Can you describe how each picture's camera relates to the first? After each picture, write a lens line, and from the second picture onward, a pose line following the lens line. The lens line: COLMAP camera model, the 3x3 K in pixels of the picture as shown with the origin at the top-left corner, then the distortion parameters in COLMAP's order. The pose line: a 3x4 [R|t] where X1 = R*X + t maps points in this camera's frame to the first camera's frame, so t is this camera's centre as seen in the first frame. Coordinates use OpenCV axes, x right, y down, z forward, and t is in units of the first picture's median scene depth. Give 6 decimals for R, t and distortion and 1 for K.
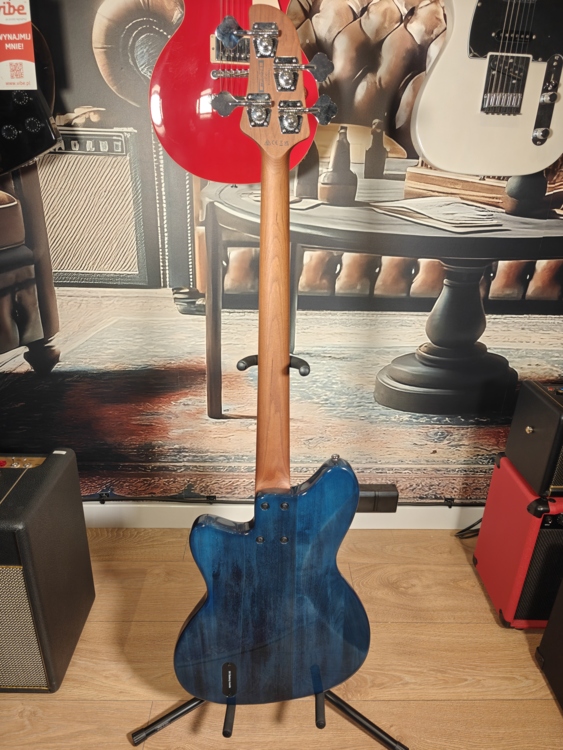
lens RADIAL K [[516.6, 0, 282.8], [0, 516.6, 367.9], [0, 0, 1]] dist [0.021583, -0.030732]
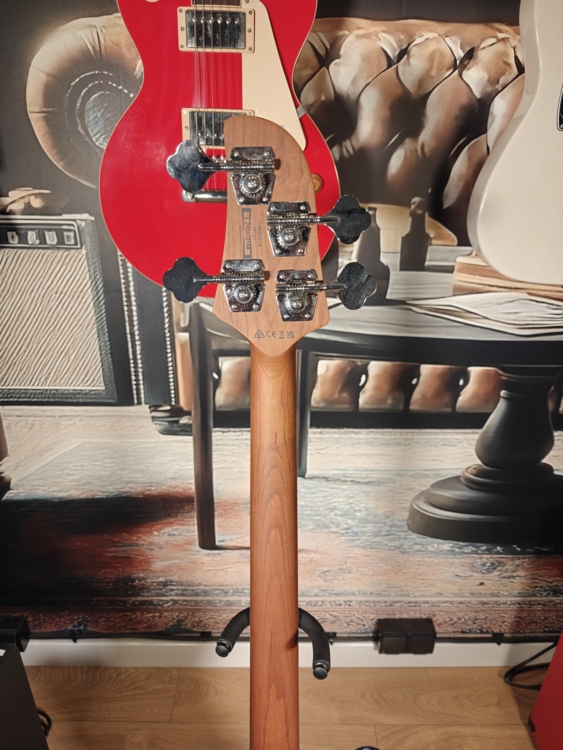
lens RADIAL K [[516.6, 0, 282.4], [0, 516.6, 360.0], [0, 0, 1]] dist [0.021583, -0.030732]
pose [[0.999657, -0.004093, -0.025858, 0.007672], [0.004700, 0.999713, 0.023471, -0.248388], [0.025755, -0.023585, 0.999390, 0.237621]]
